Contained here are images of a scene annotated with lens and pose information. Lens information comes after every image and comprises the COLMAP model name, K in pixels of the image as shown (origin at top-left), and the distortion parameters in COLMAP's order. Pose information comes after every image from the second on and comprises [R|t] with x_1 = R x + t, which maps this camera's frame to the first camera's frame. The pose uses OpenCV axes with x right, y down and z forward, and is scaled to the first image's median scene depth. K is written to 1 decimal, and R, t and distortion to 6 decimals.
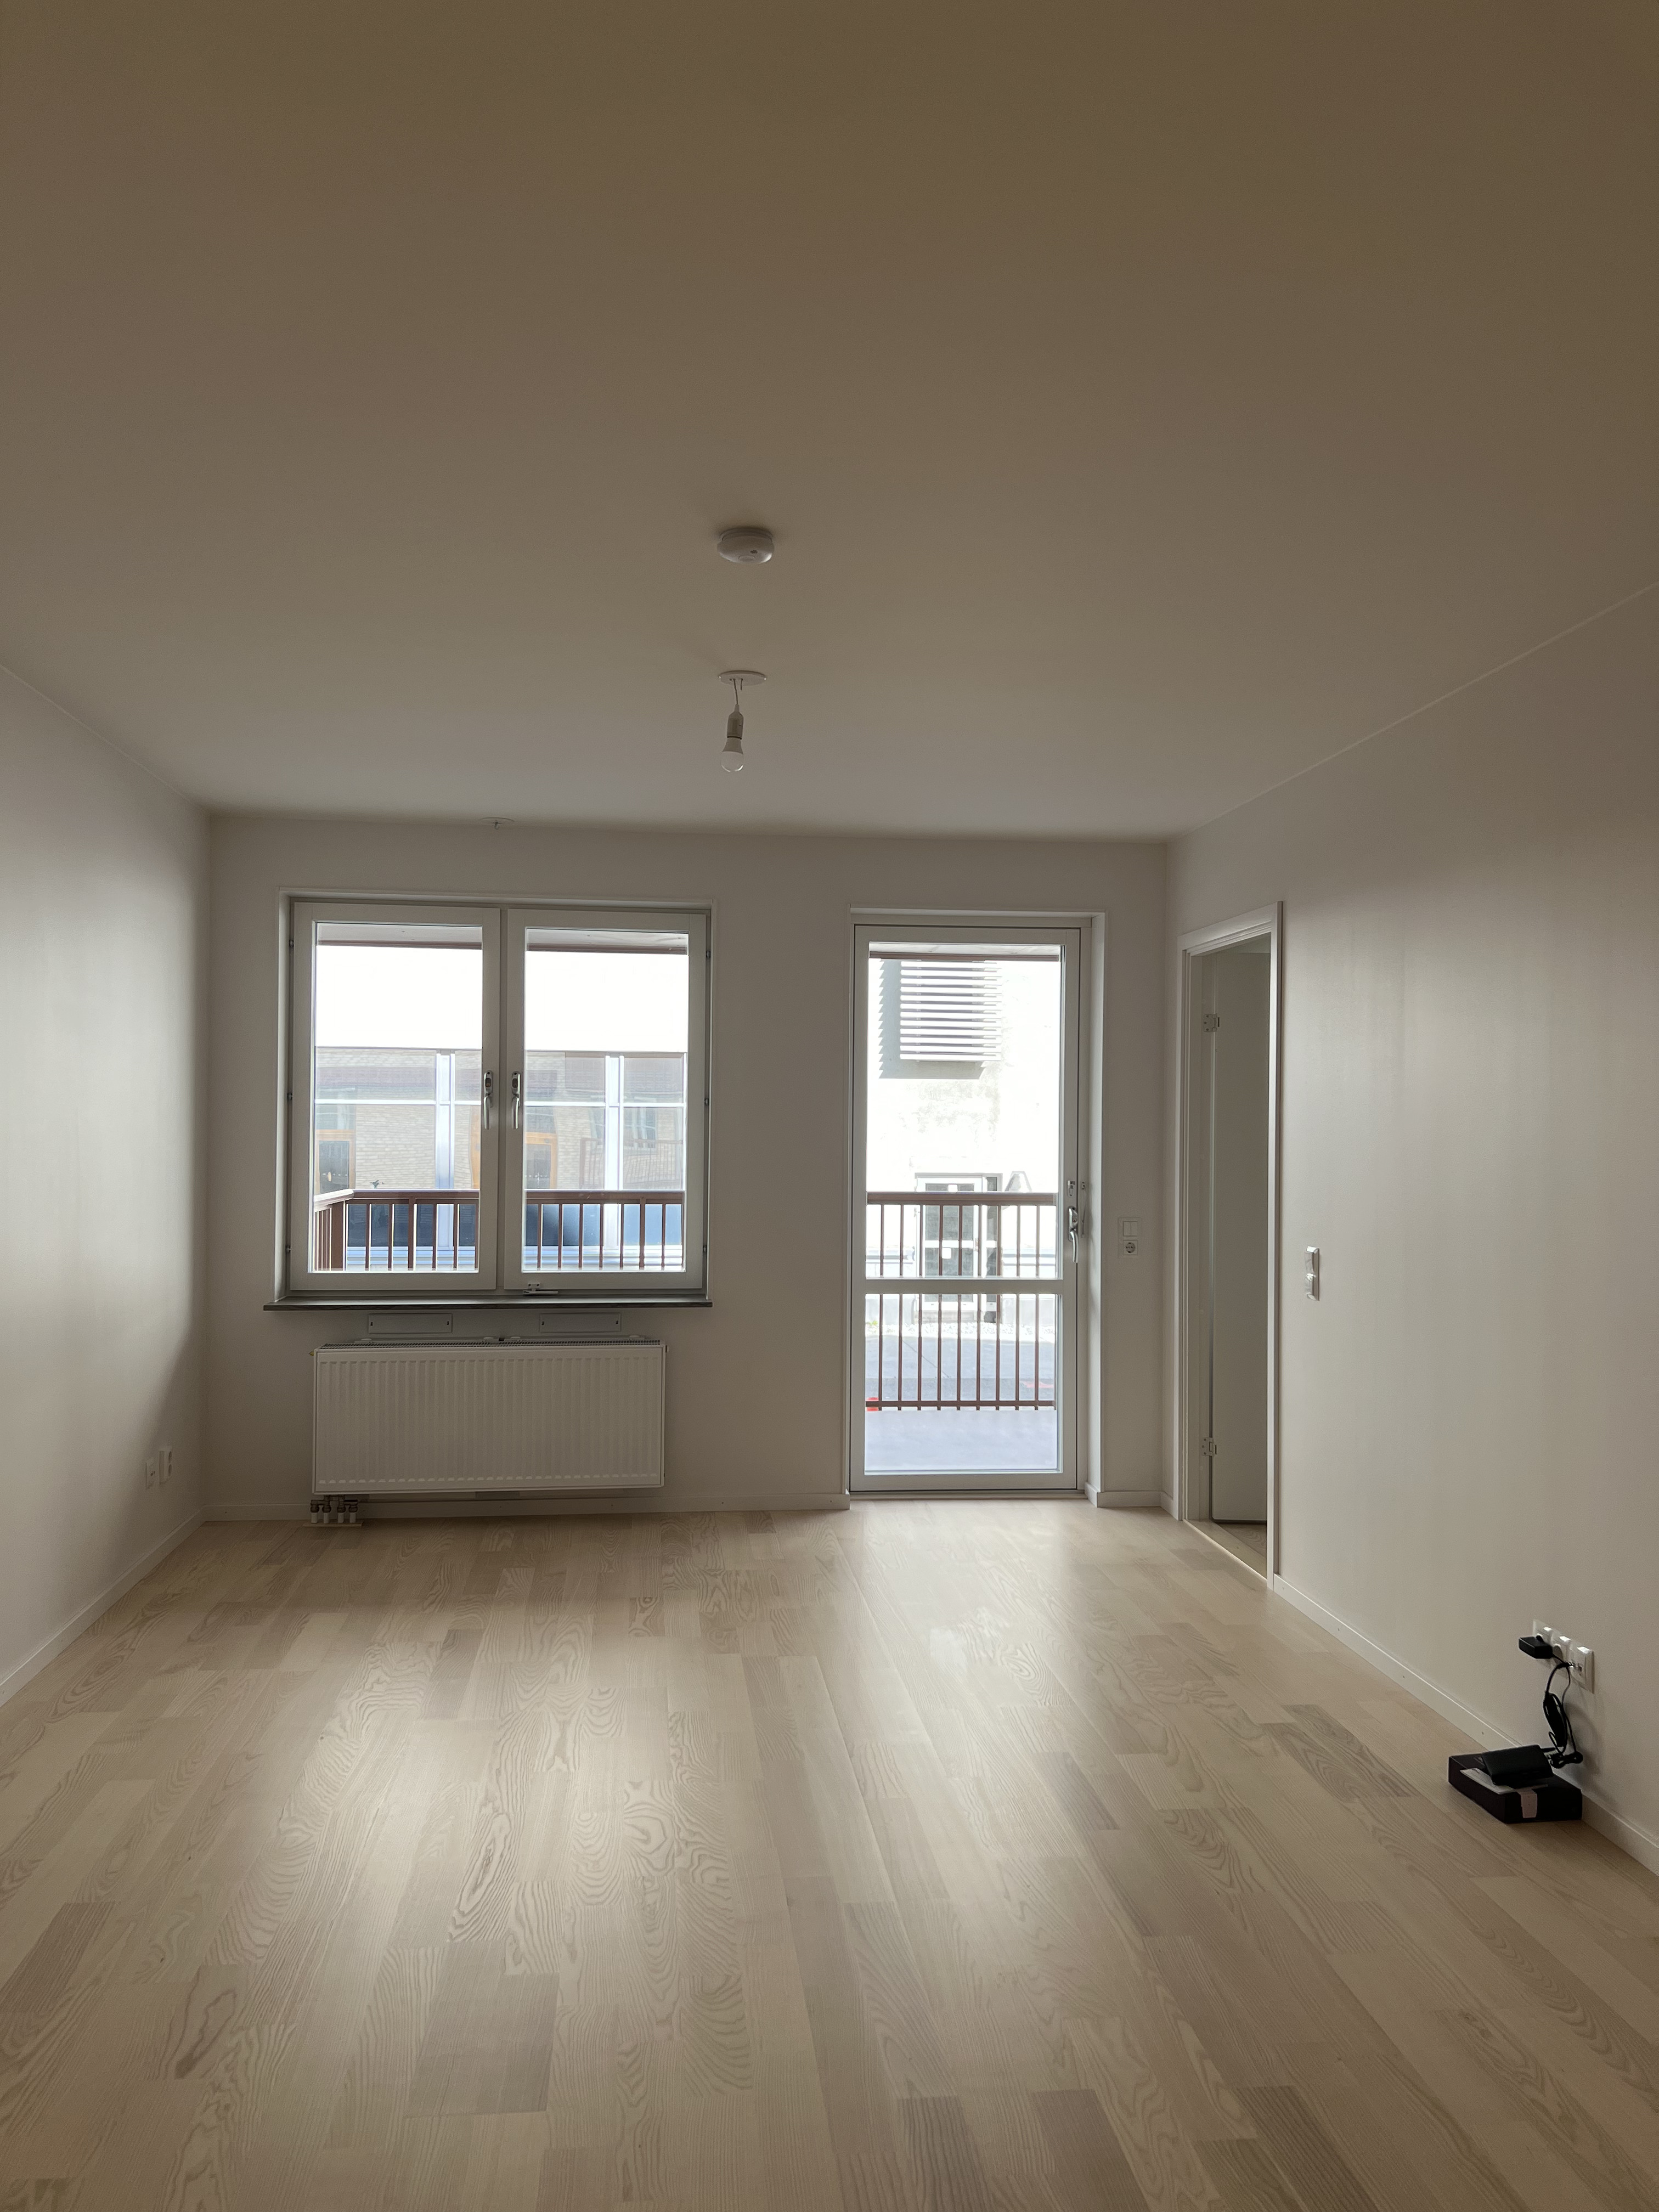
lens RADIAL K [[1652.3, 0, 827.2], [0, 1652.3, 1105.2], [0, 0, 1]] dist [0.049375, -0.047769]
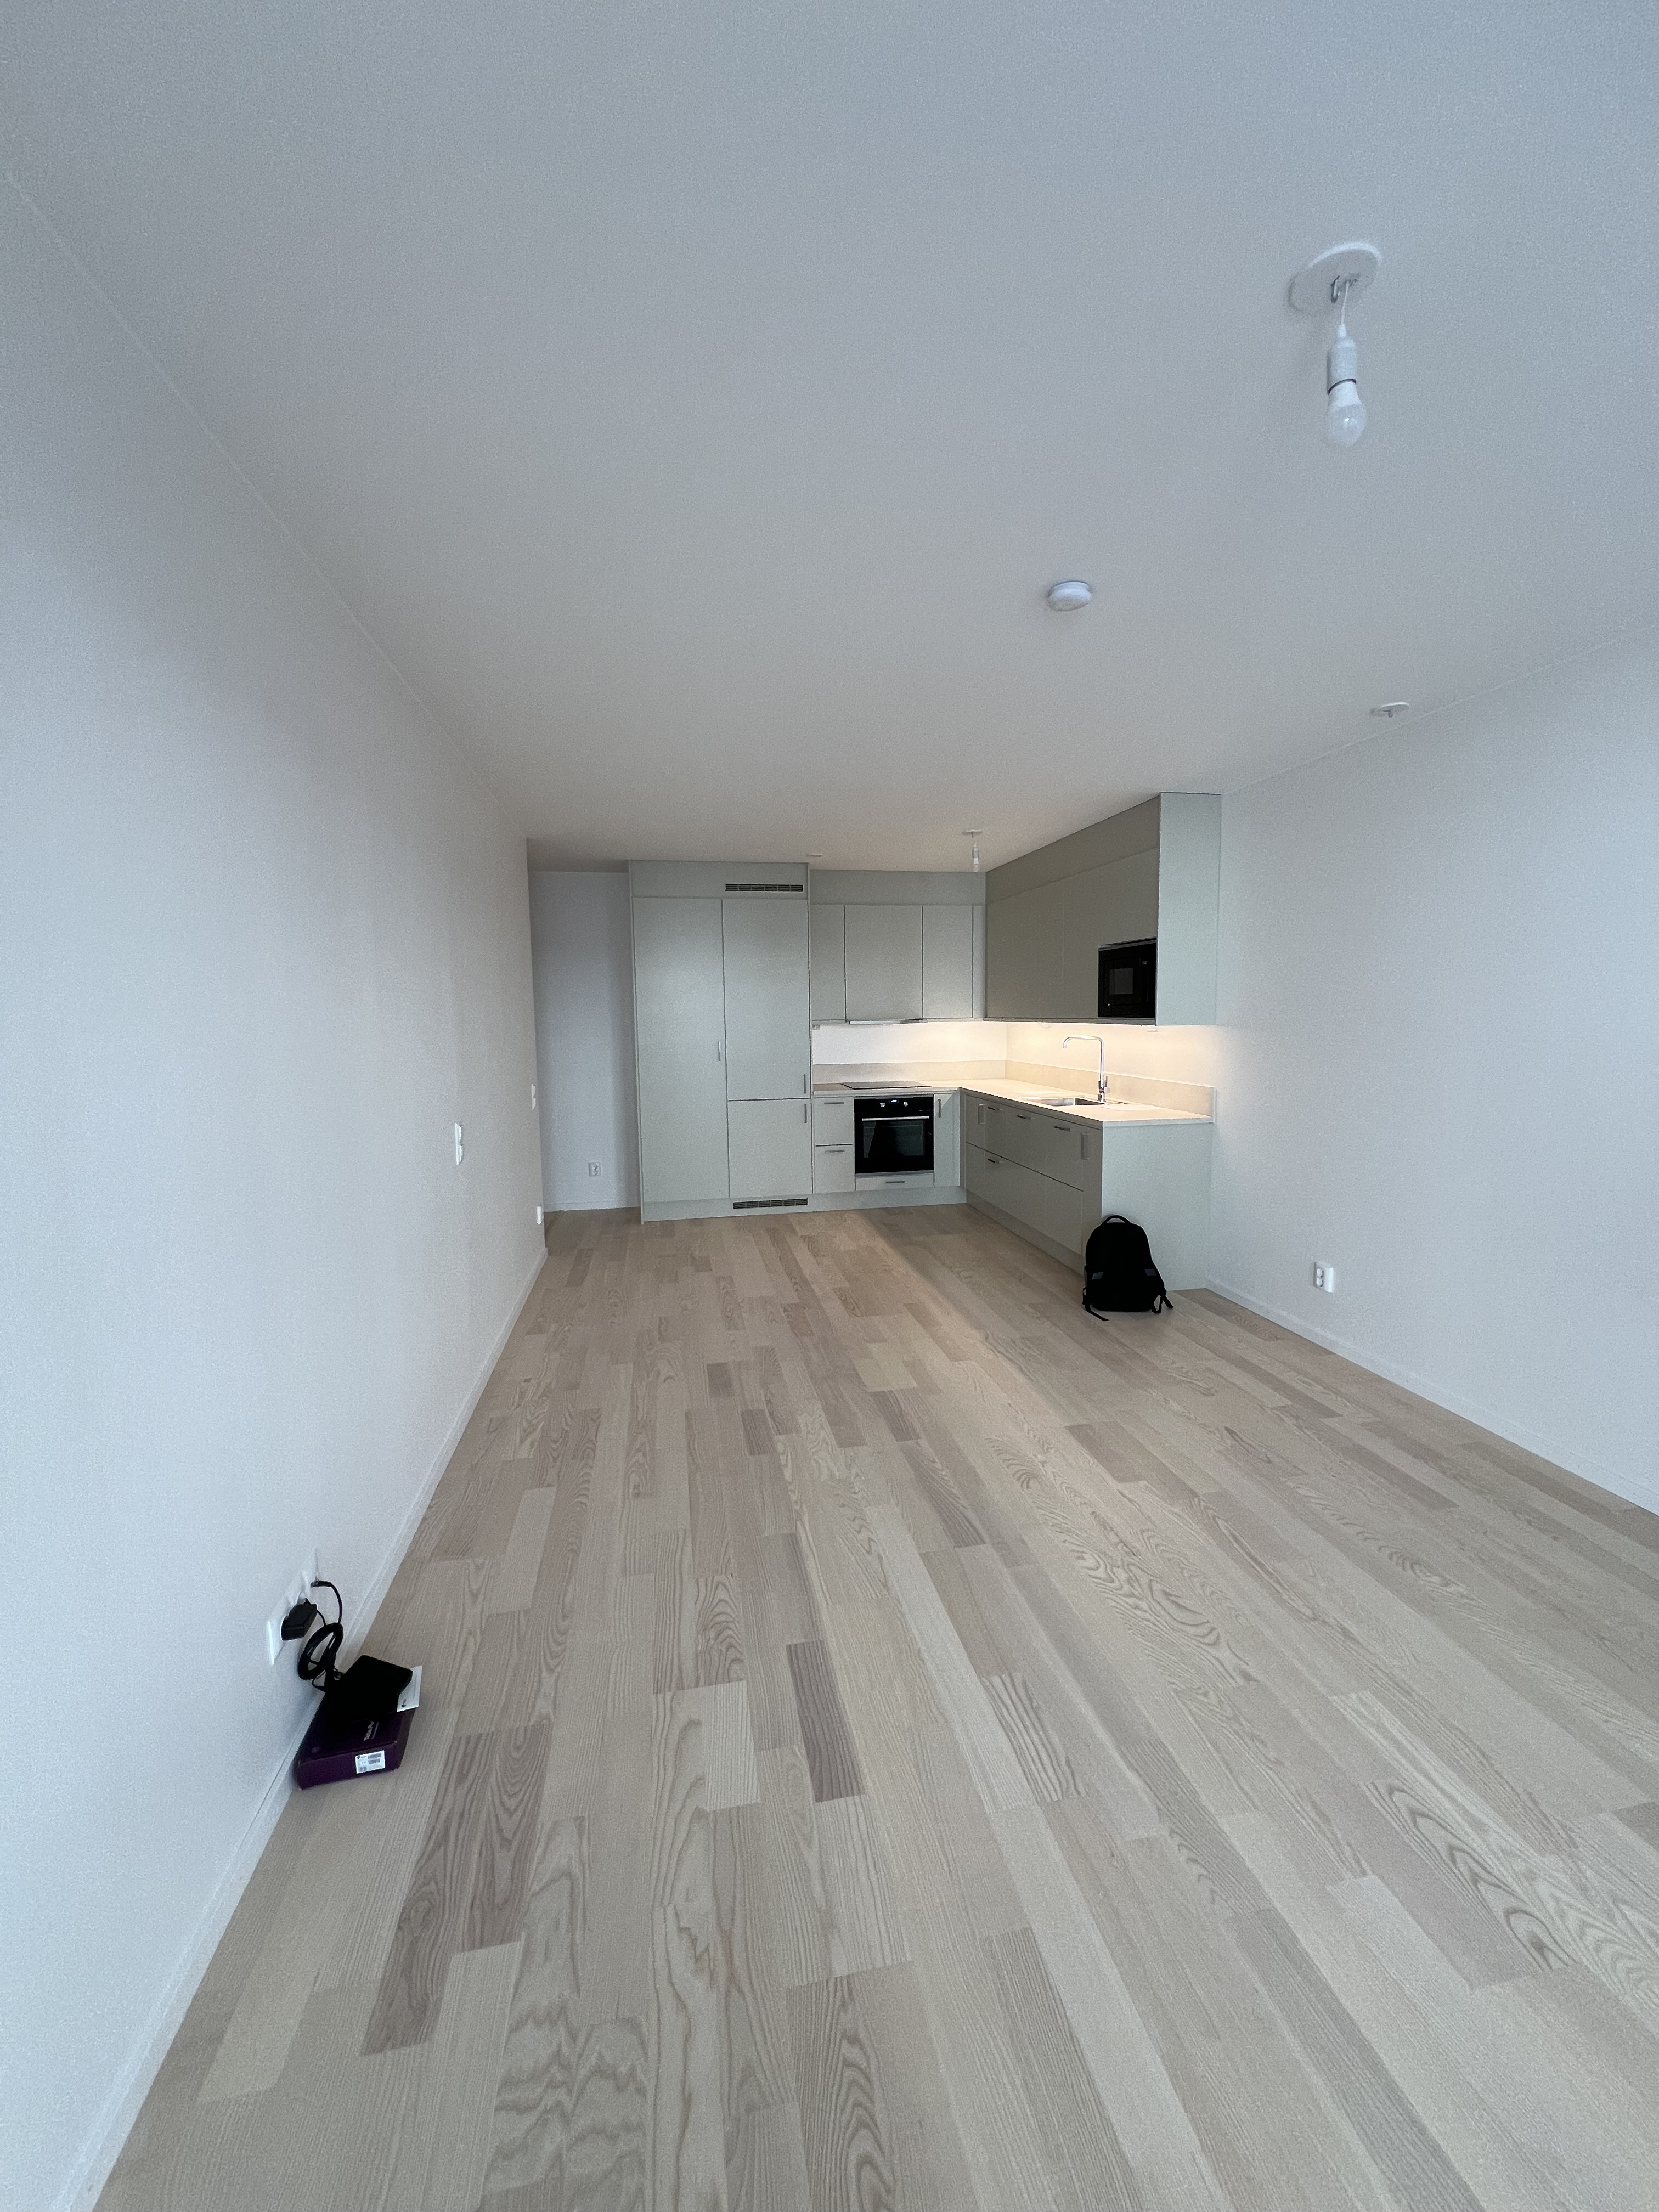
lens RADIAL K [[878.4, 0, 810.6], [0, 878.4, 1100.7], [0, 0, 1]] dist [0.002514, 0.000956]
pose [[-0.998586, 0.009599, -0.052293, 0.136644], [0.005030, 0.996212, 0.086813, 0.006171], [0.052928, 0.086427, -0.994851, 1.151748]]
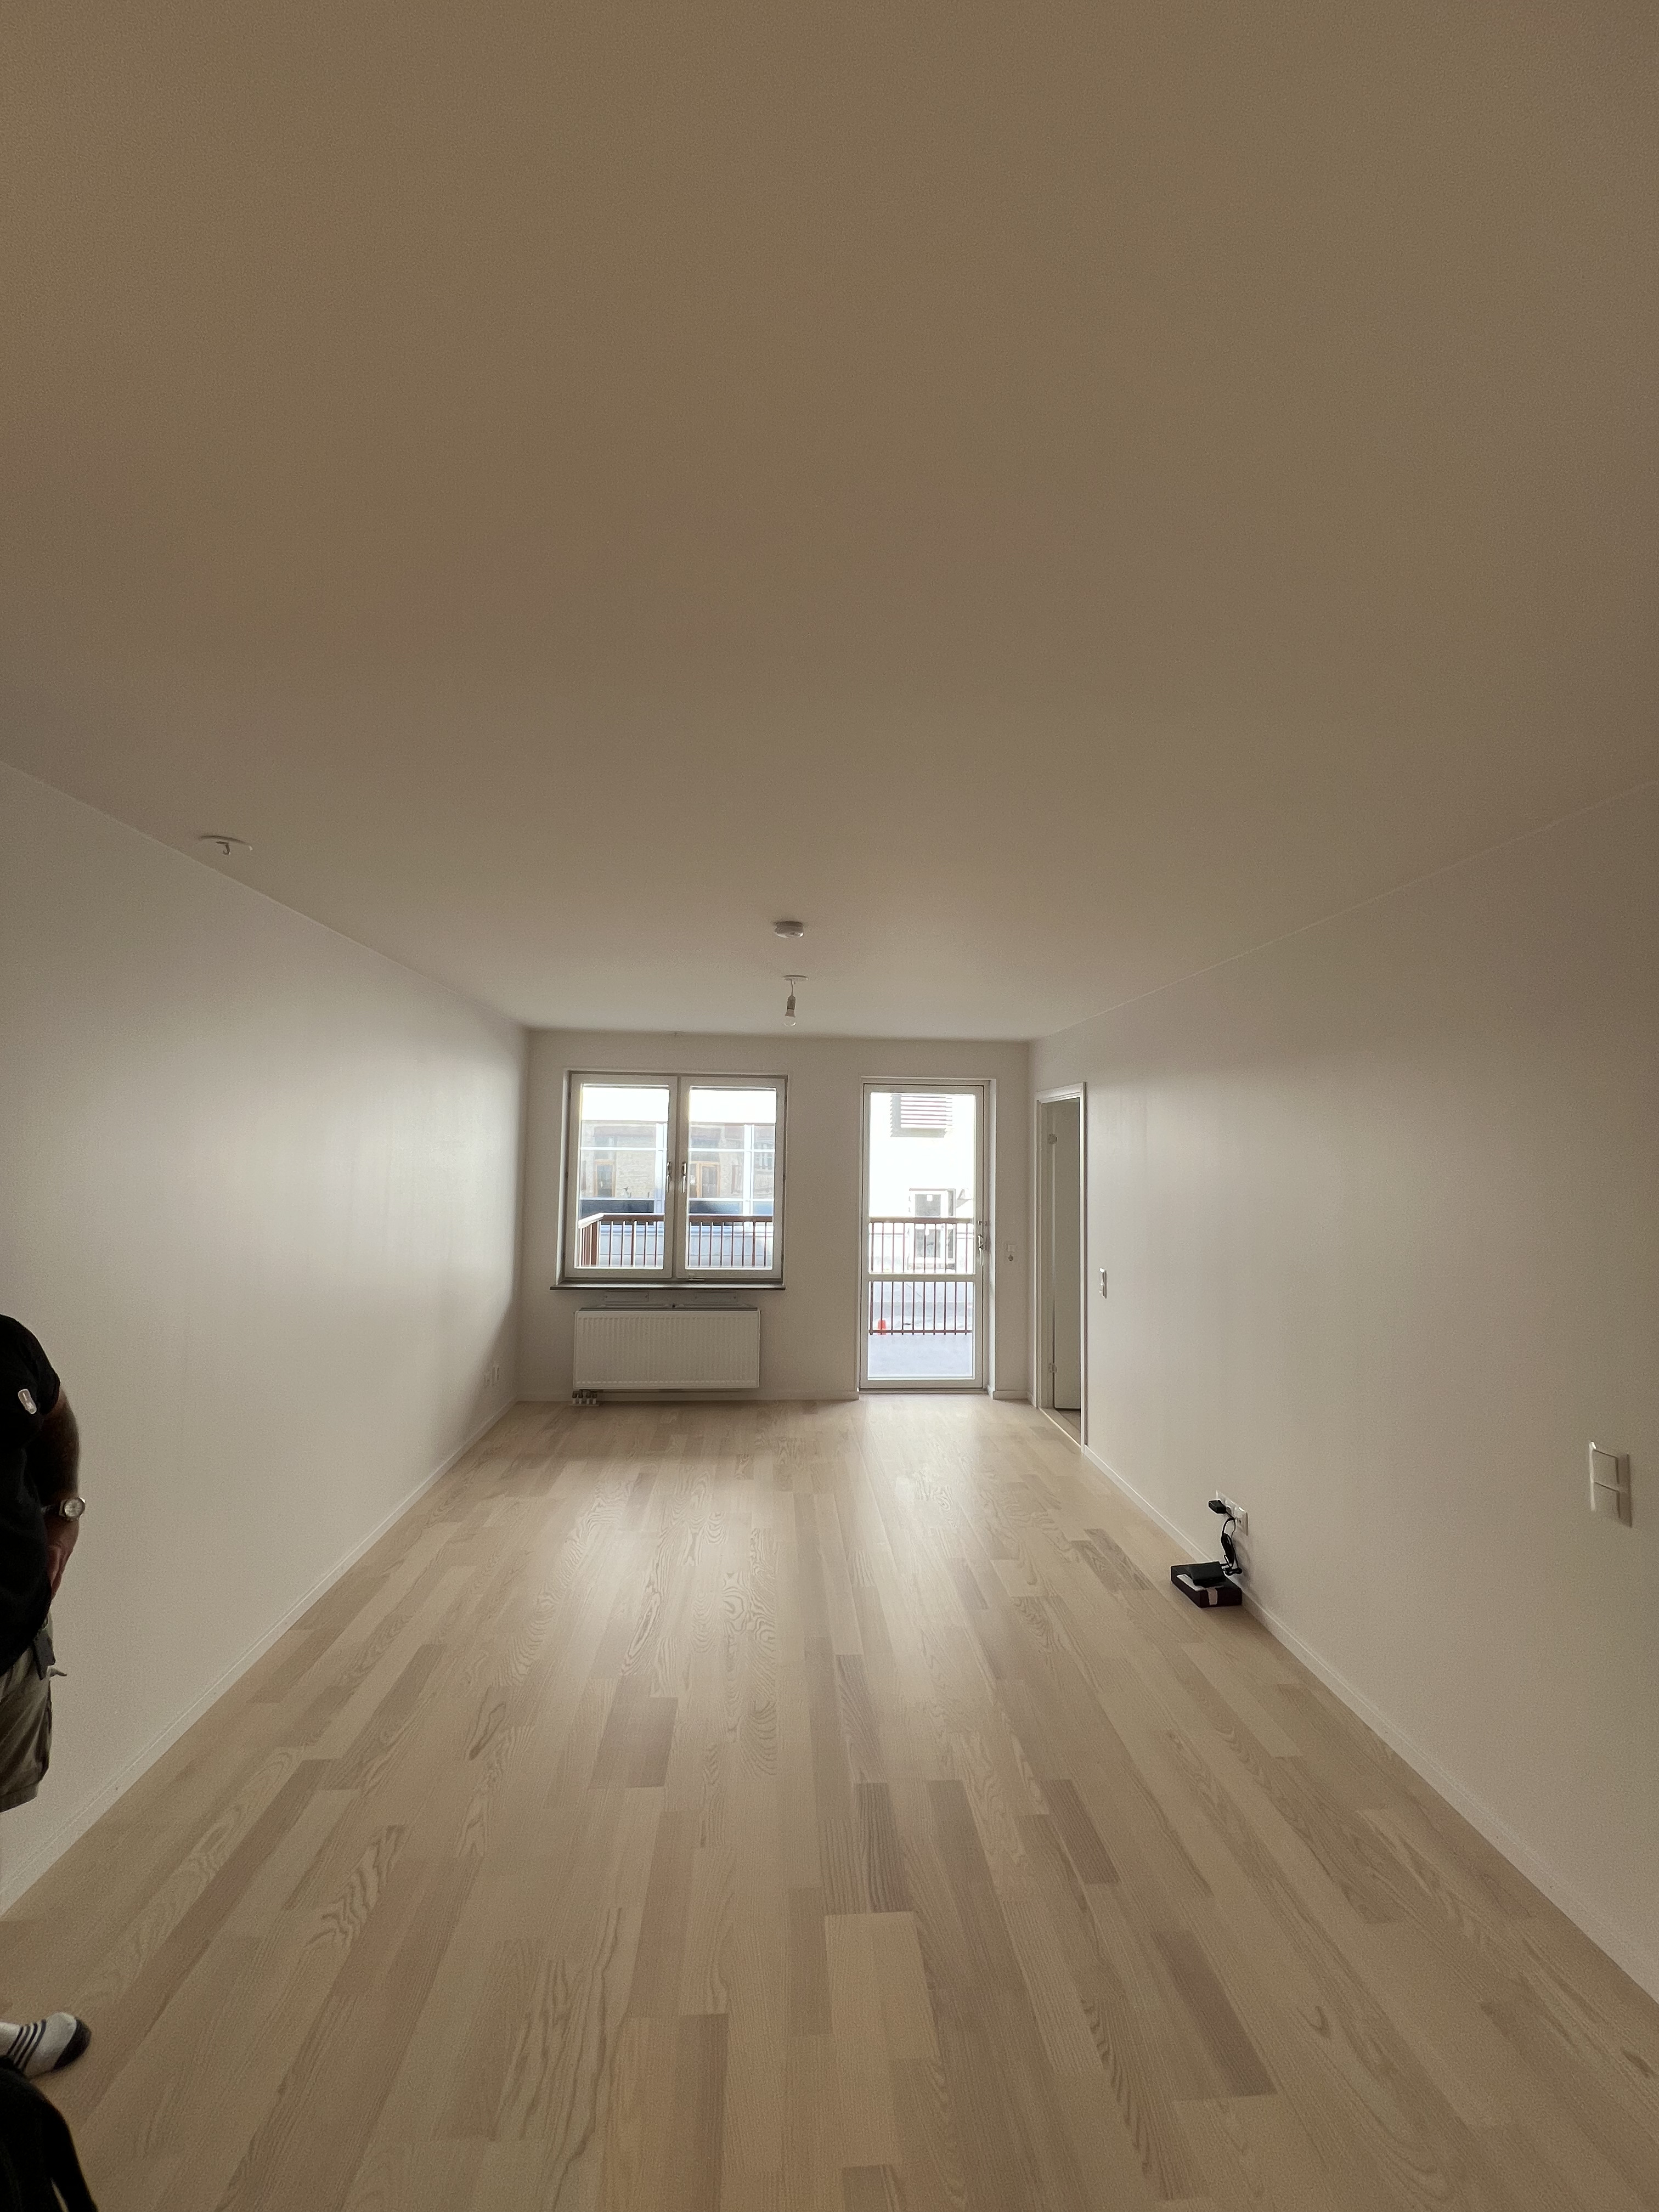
lens RADIAL K [[878.4, 0, 841.2], [0, 878.4, 1093.1], [0, 0, 1]] dist [0.002514, 0.000956]
pose [[0.999564, 0.004048, -0.029240, 0.027996], [-0.005686, 0.998404, -0.056187, -0.058689], [0.028966, 0.056329, 0.997992, -0.006037]]
